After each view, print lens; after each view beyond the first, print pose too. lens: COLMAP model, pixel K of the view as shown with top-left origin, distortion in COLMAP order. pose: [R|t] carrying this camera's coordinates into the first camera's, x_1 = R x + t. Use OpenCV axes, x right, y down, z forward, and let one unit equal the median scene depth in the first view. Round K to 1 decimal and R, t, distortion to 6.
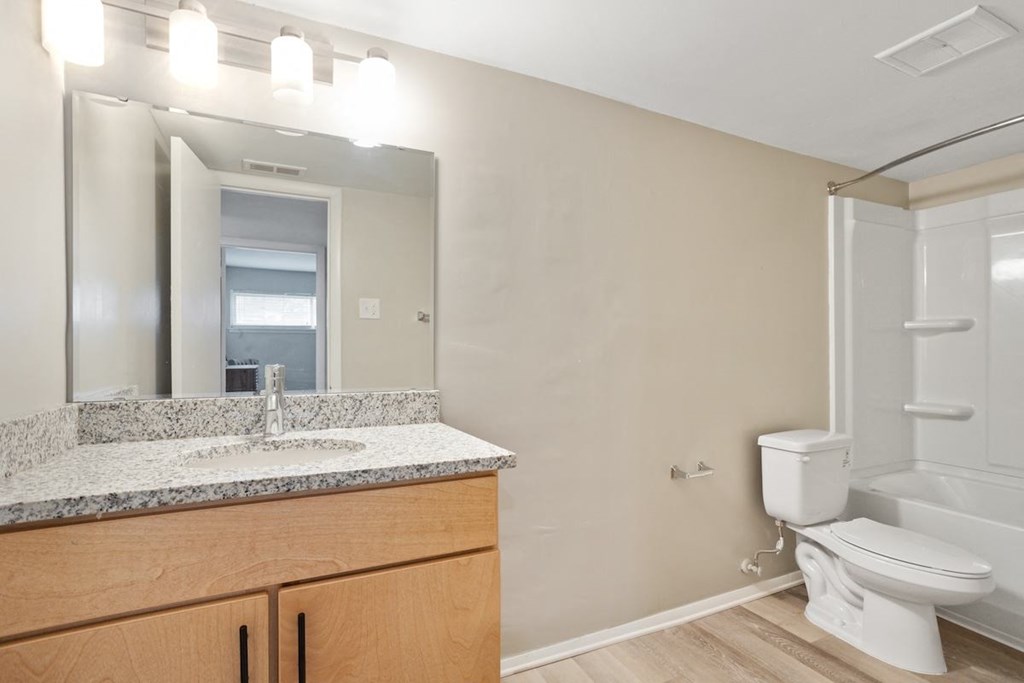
lens RADIAL K [[501.7, 0, 503.7], [0, 501.7, 354.7], [0, 0, 1]] dist [-0.037199, 0.030143]
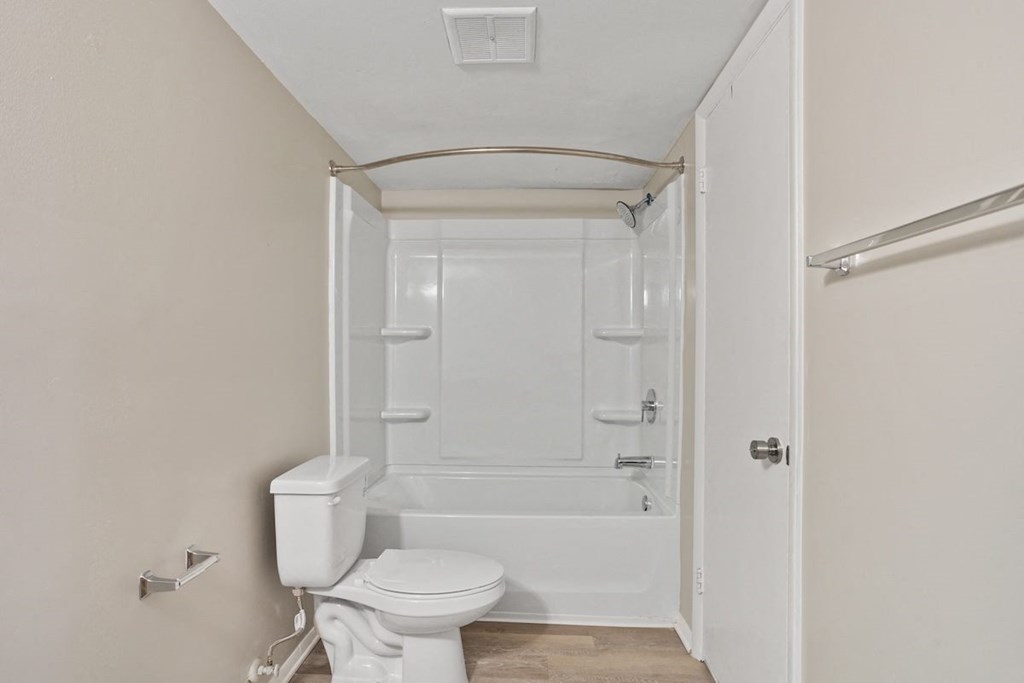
lens RADIAL K [[501.7, 0, 503.7], [0, 501.7, 354.7], [0, 0, 1]] dist [-0.037199, 0.030143]
pose [[0.452058, -0.006302, 0.891966, 0.031174], [0.012792, 0.999918, 0.000582, -0.013502], [-0.891897, 0.011147, 0.452102, 0.381480]]
